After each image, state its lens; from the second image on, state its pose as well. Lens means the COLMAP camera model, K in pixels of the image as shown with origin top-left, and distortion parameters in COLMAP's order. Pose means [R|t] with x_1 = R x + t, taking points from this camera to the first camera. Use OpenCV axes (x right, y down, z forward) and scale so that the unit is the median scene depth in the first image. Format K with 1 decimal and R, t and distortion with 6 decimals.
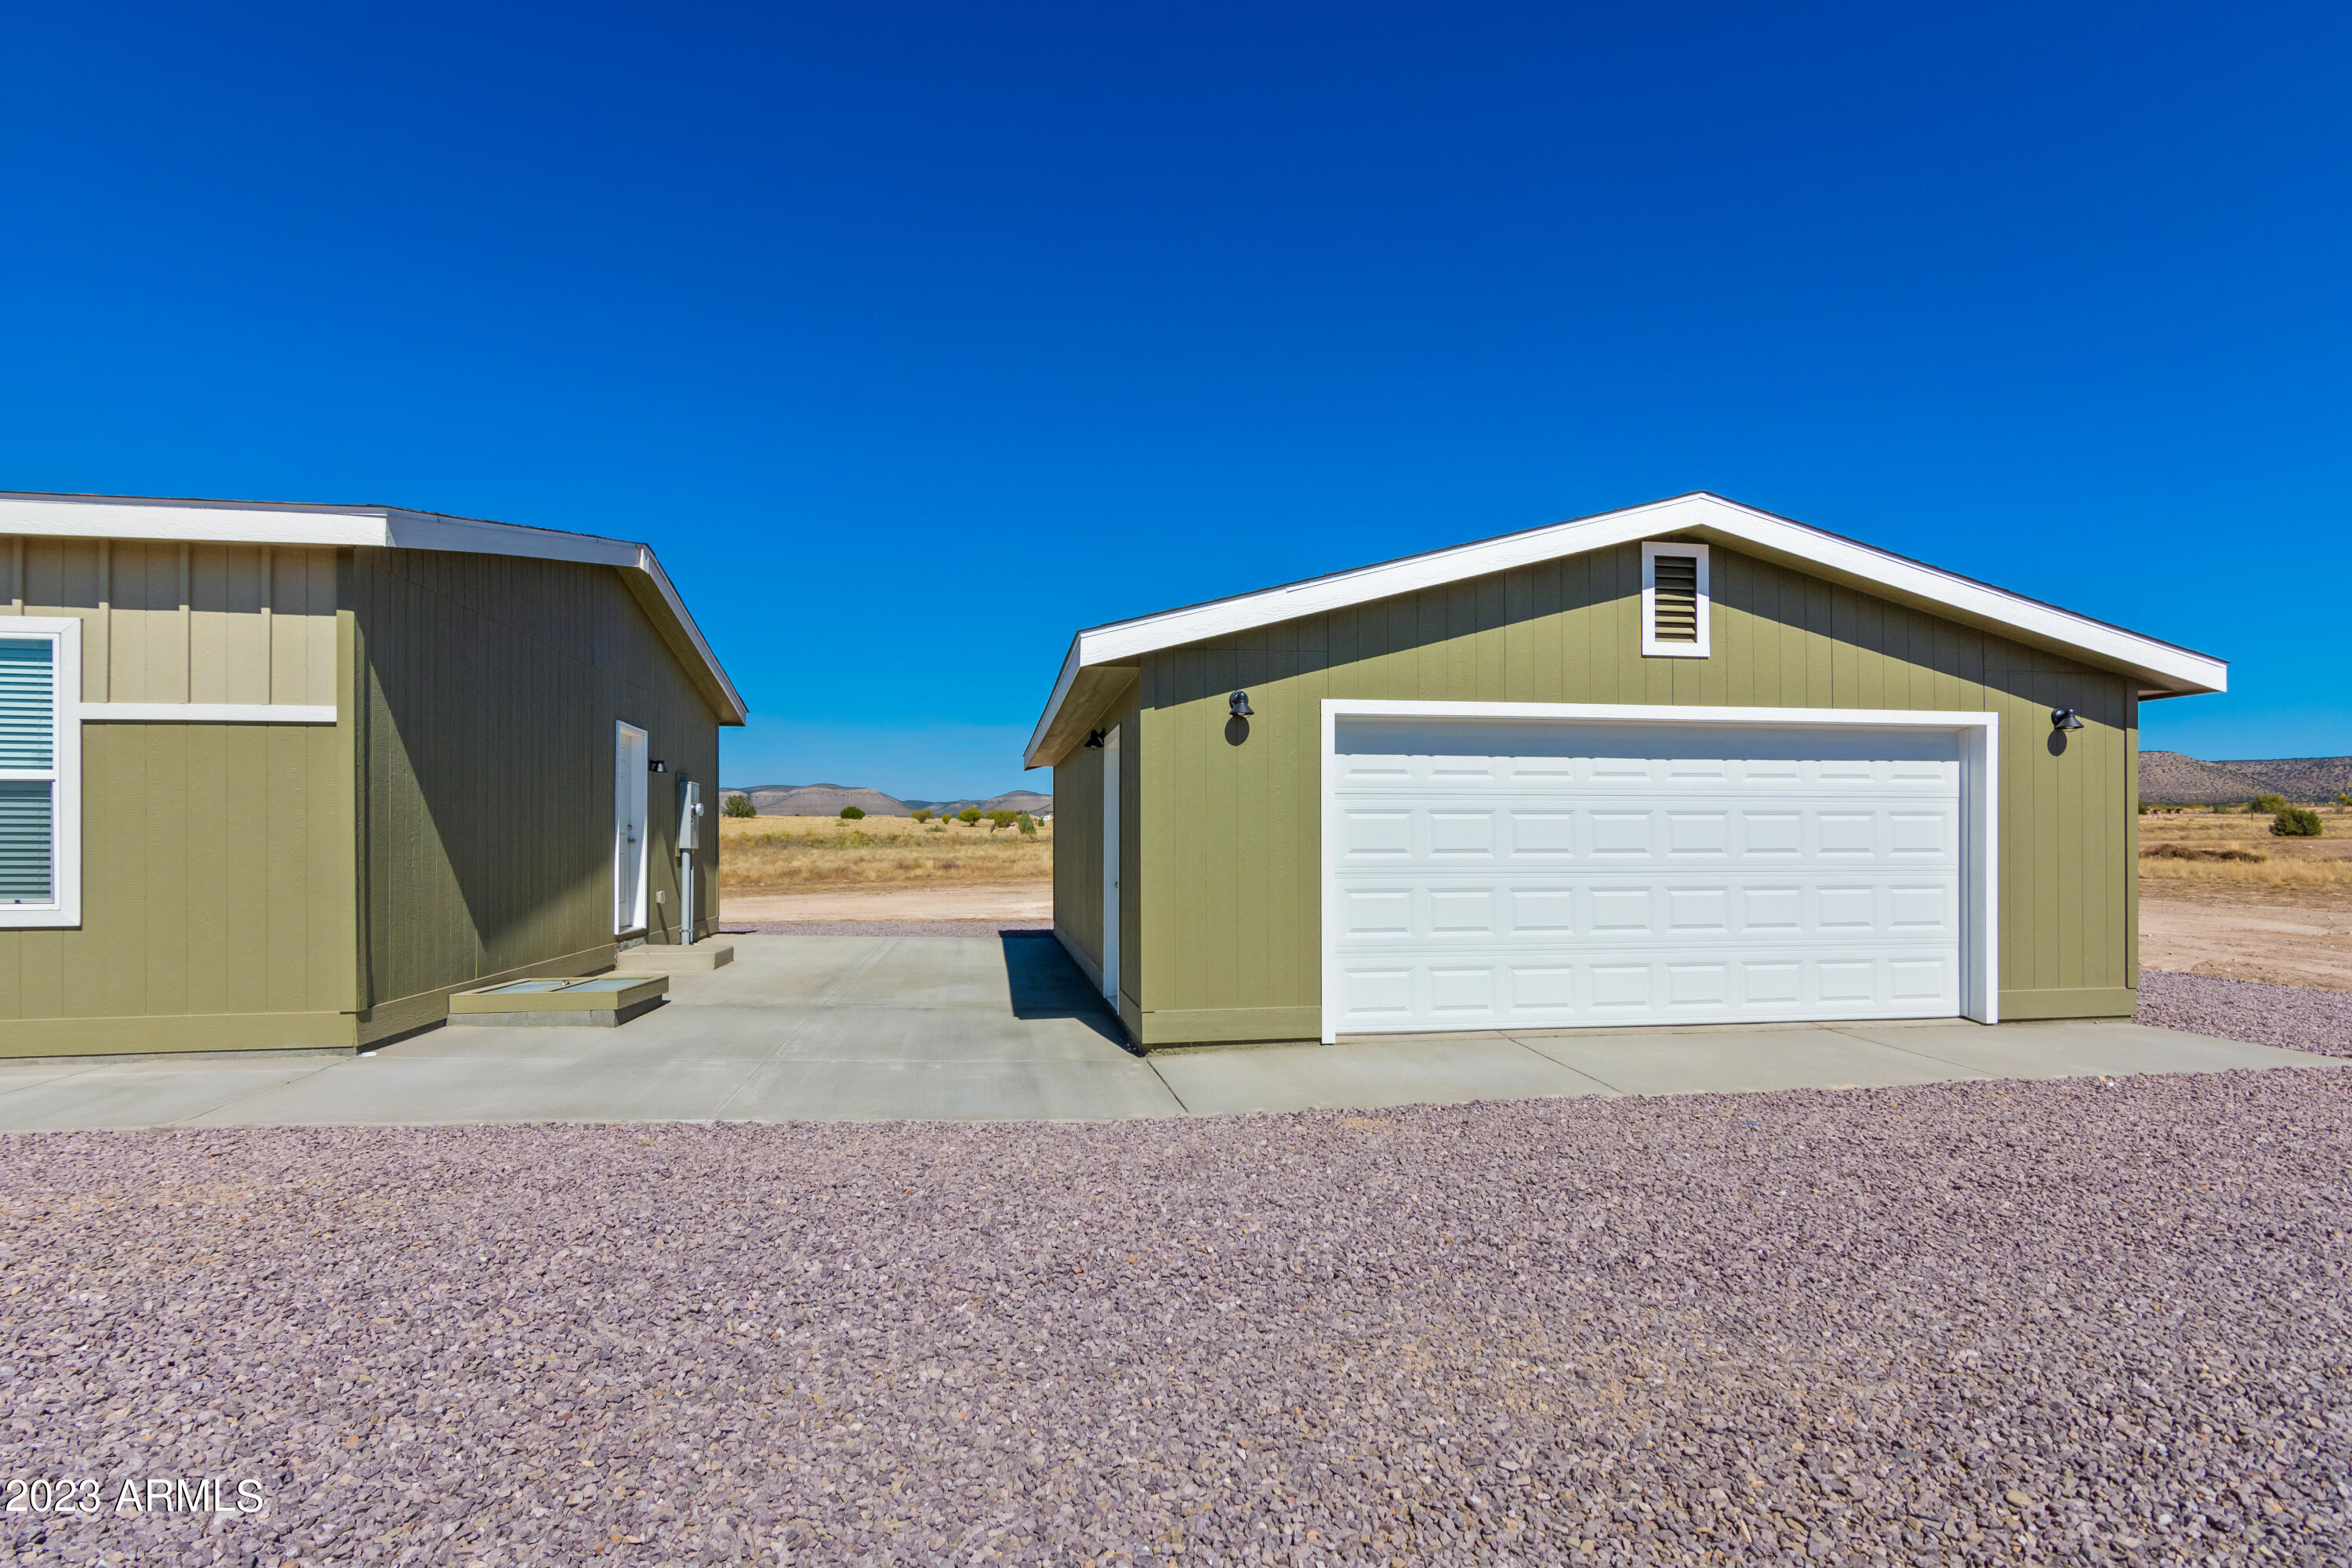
lens RADIAL K [[1120.0, 0, 1175.9], [0, 1120.0, 835.5], [0, 0, 1]] dist [-0.002015, -0.000356]
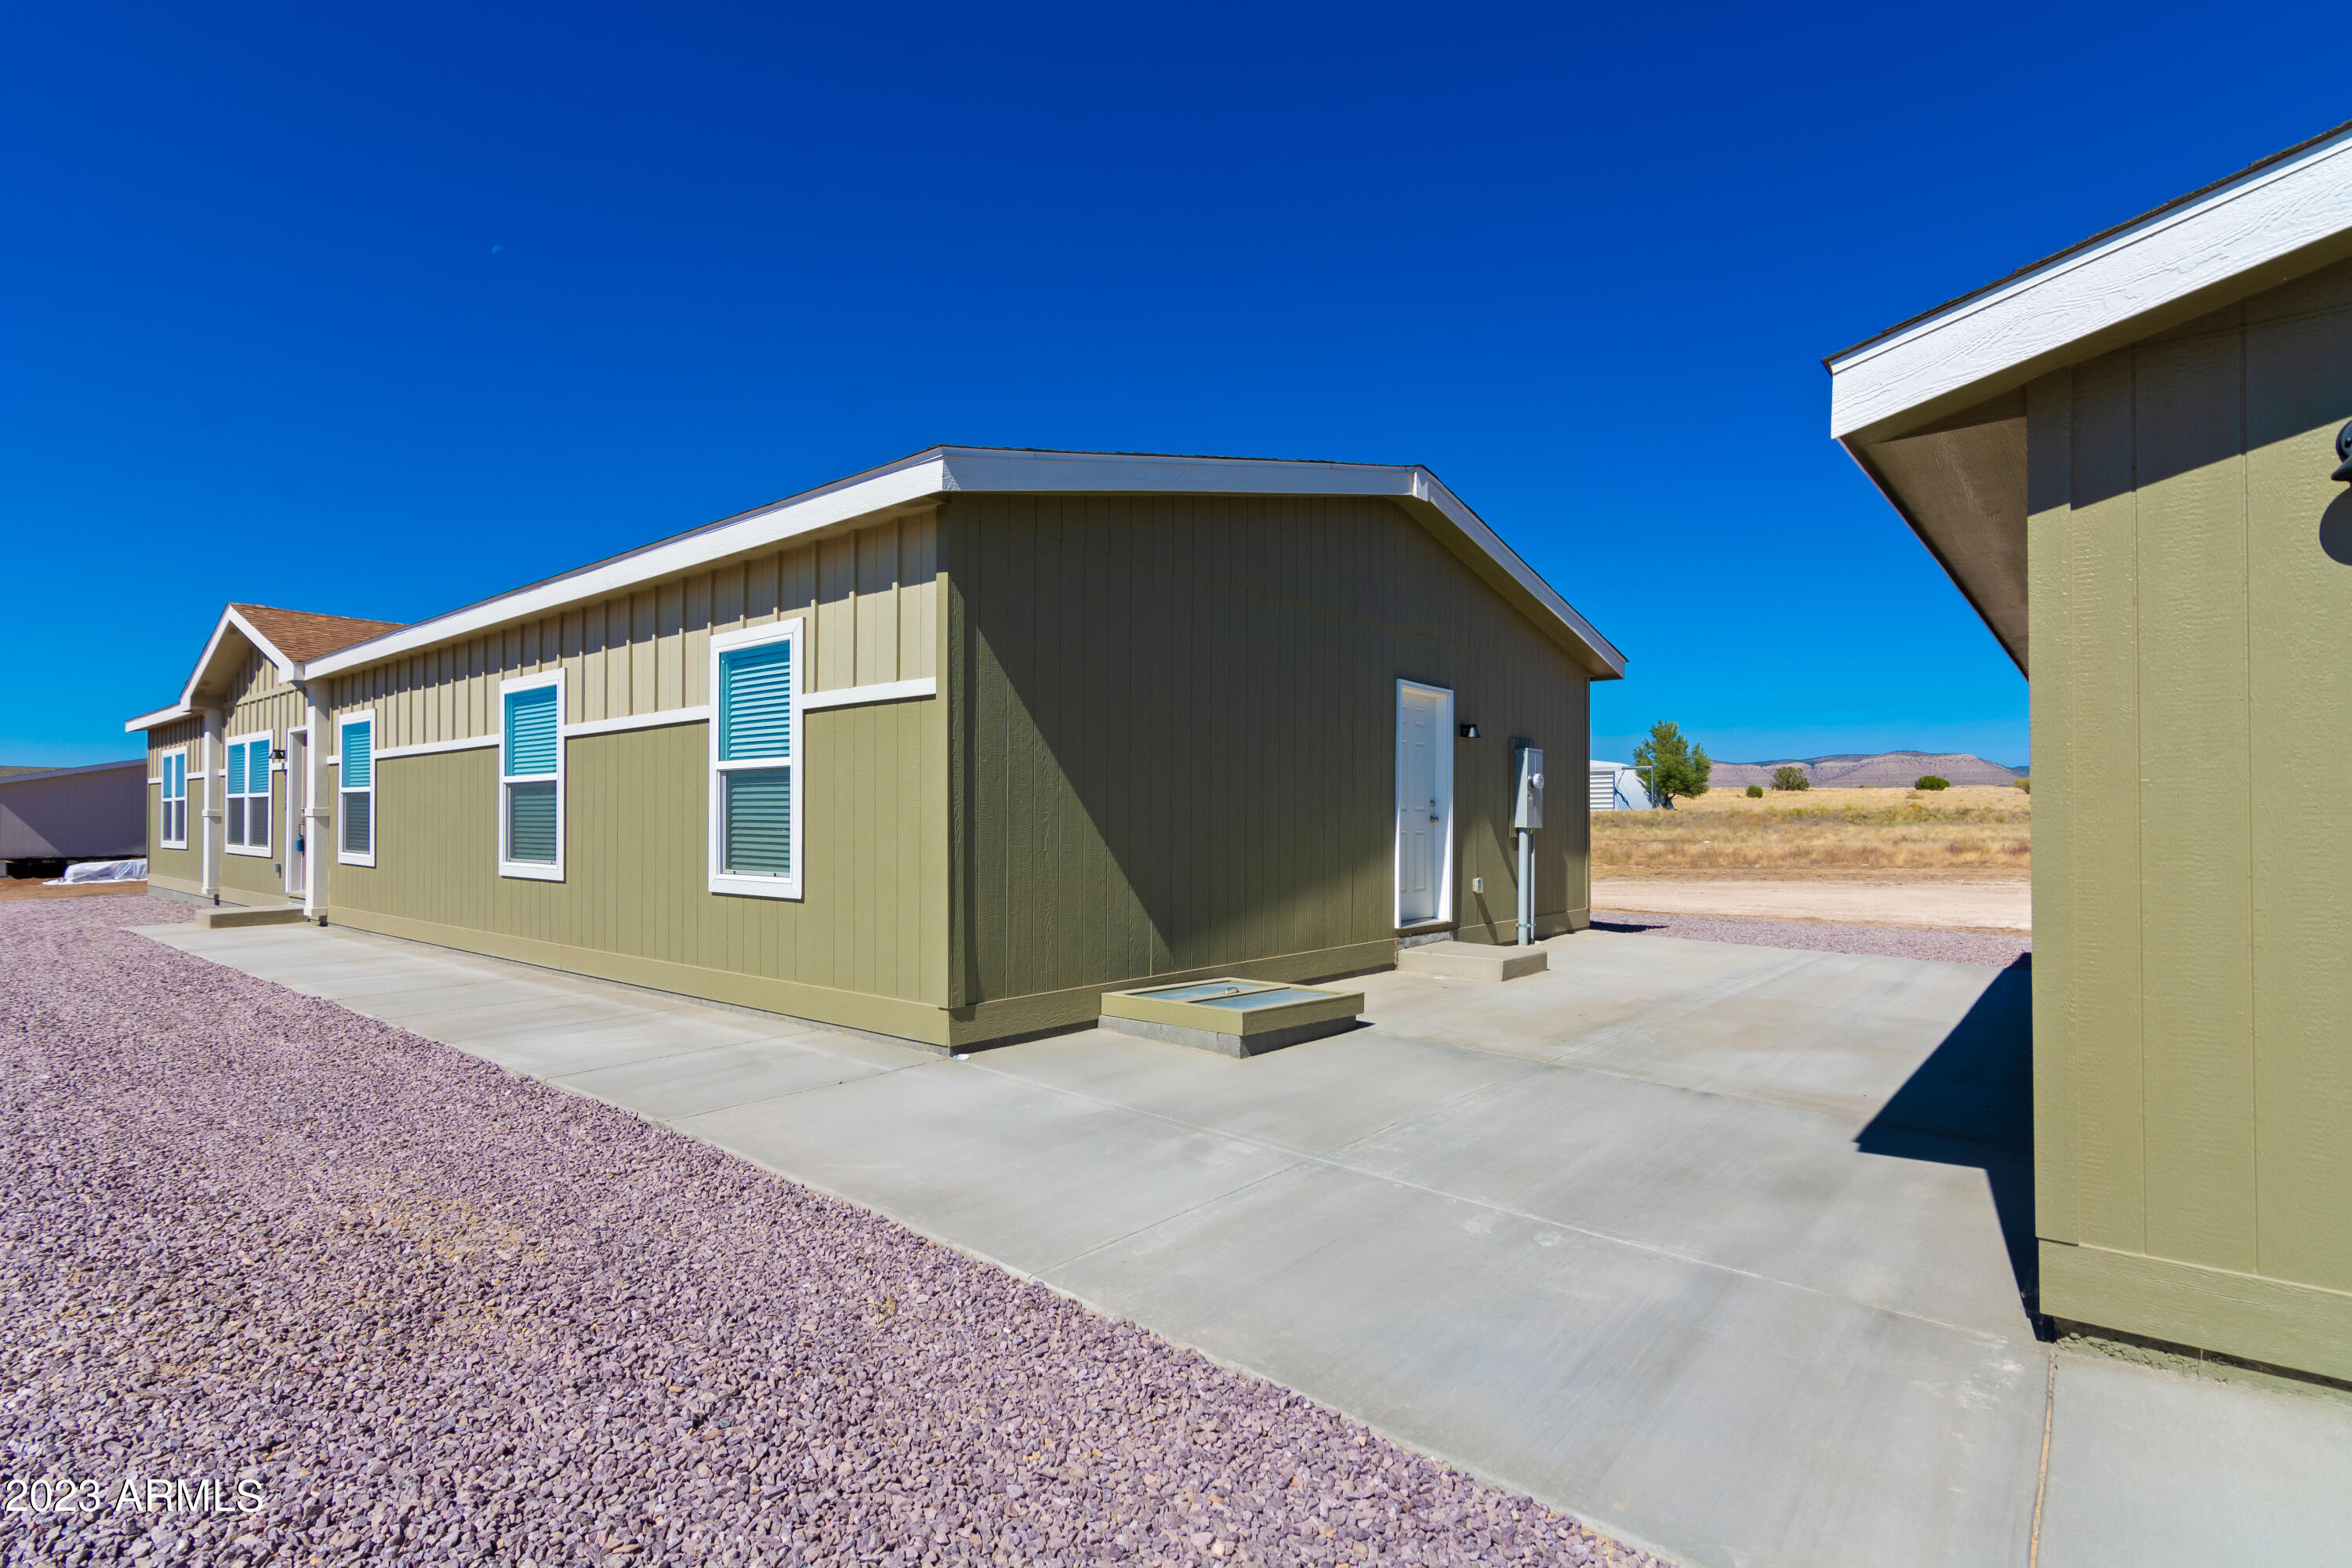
lens RADIAL K [[1131.4, 0, 1177.3], [0, 1131.4, 808.1], [0, 0, 1]] dist [-0.001621, -0.000072]
pose [[0.645724, -0.004661, -0.763557, 0.085109], [0.003440, 0.999989, -0.003195, -0.002797], [0.763564, -0.000564, 0.645732, 0.483658]]
